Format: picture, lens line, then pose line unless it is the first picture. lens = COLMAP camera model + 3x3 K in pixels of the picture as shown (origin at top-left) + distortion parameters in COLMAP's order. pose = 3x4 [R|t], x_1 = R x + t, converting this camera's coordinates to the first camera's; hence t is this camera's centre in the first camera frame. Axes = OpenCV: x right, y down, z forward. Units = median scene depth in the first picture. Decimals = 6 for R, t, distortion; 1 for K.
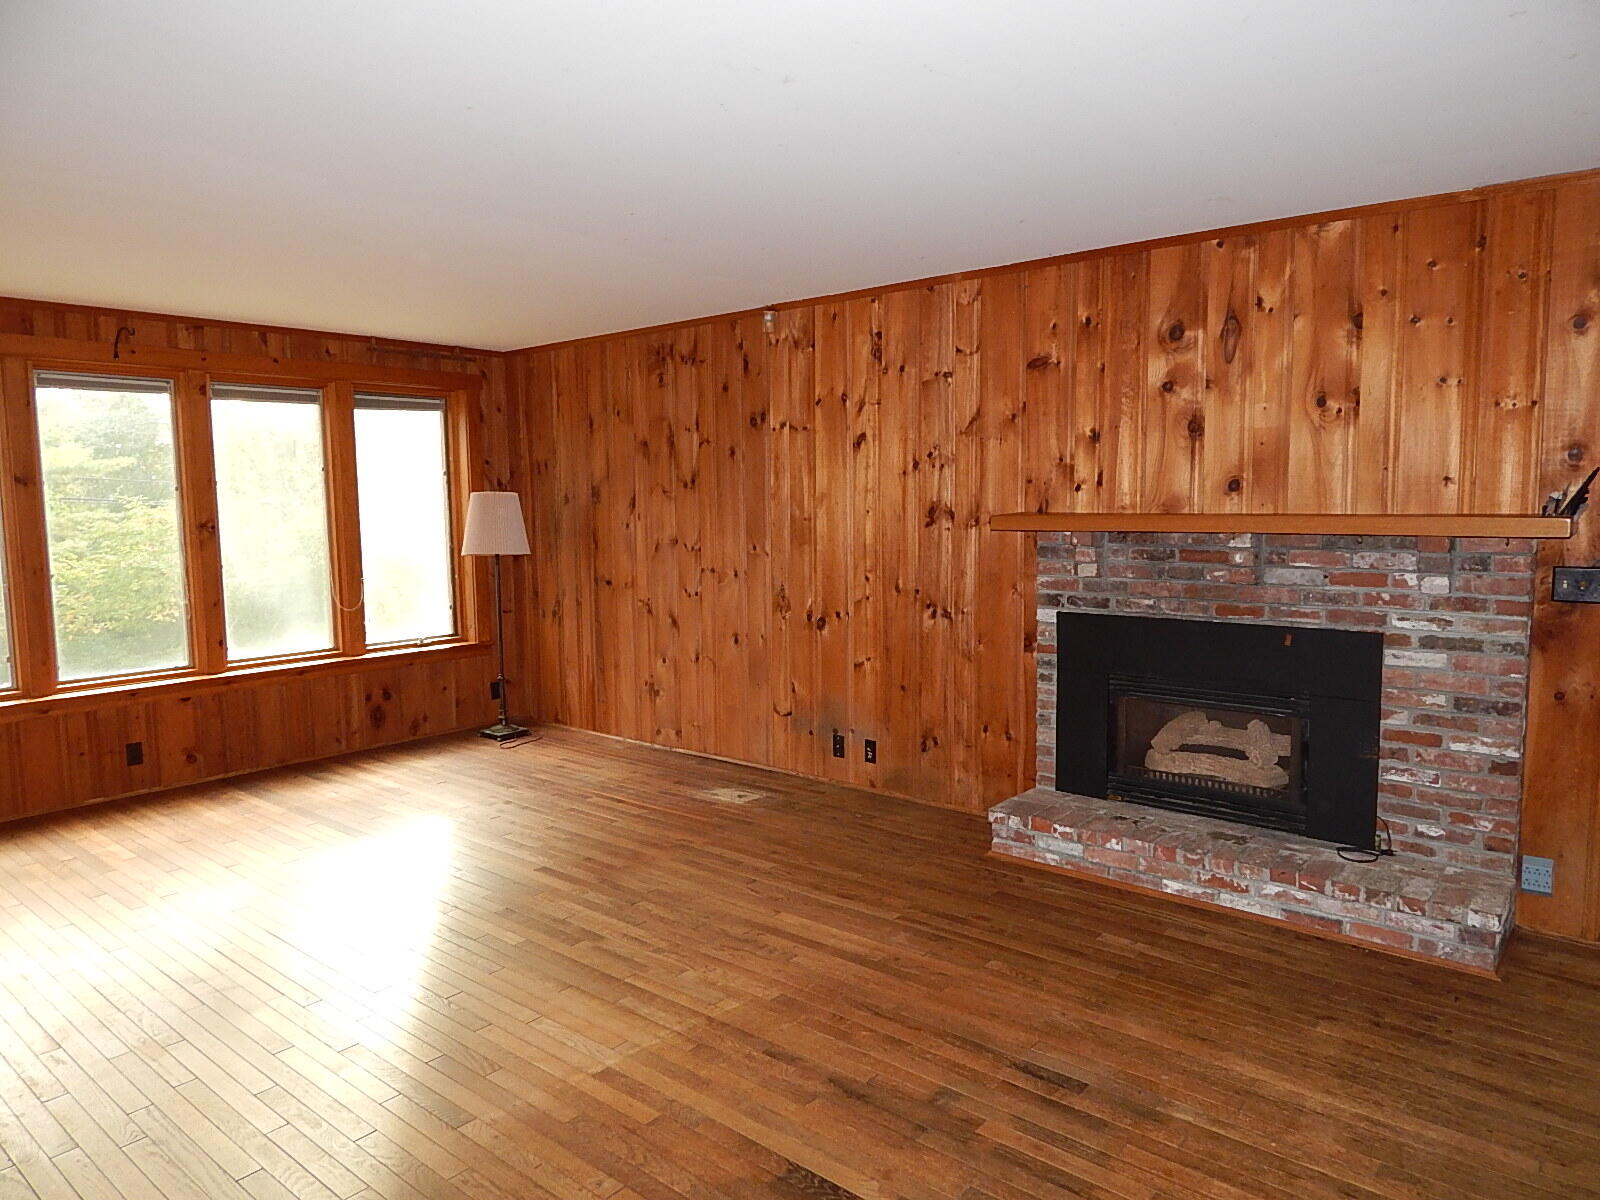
lens RADIAL K [[1046.7, 0, 800.0], [0, 1046.7, 600.0], [0, 0, 1]] dist [0.004370, -0.000796]
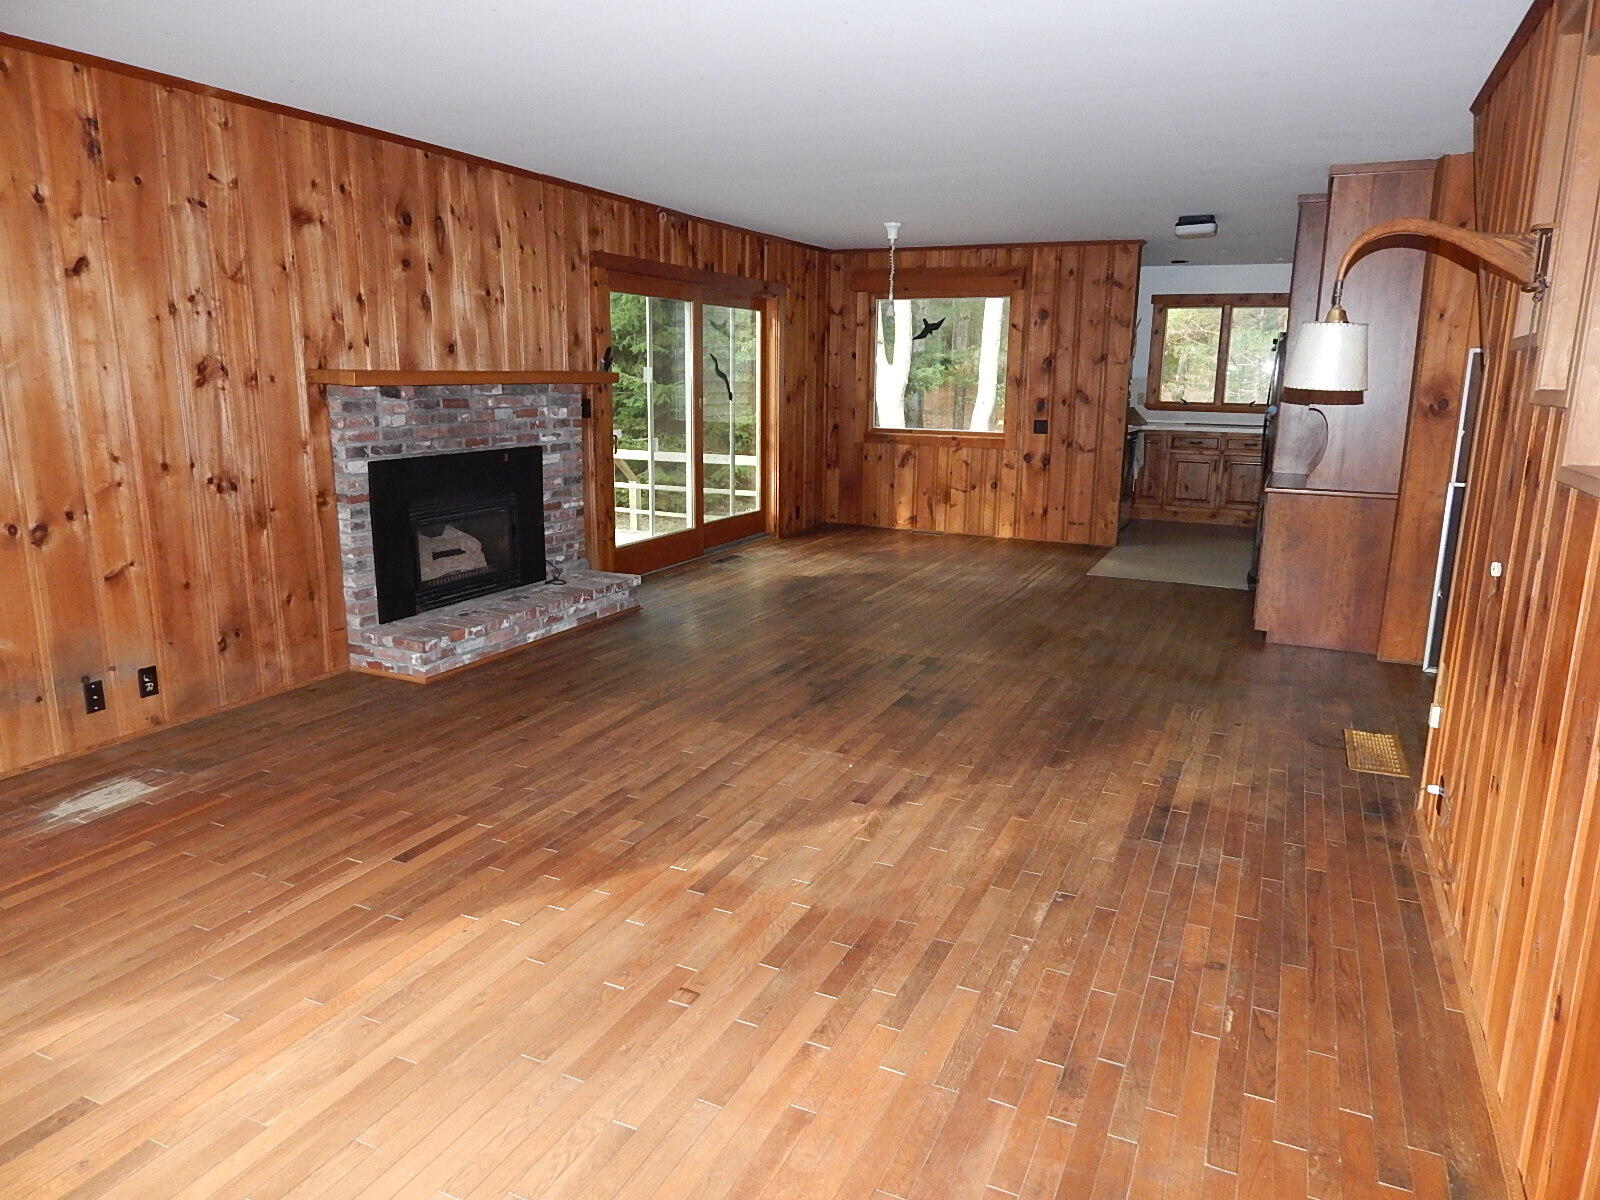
lens RADIAL K [[1046.7, 0, 800.0], [0, 1046.7, 600.0], [0, 0, 1]] dist [0.004370, -0.000796]
pose [[-0.253717, -0.199415, 0.946499, -1.004116], [0.090363, 0.969352, 0.228453, -0.062766], [-0.963048, 0.143491, -0.227921, 0.900768]]
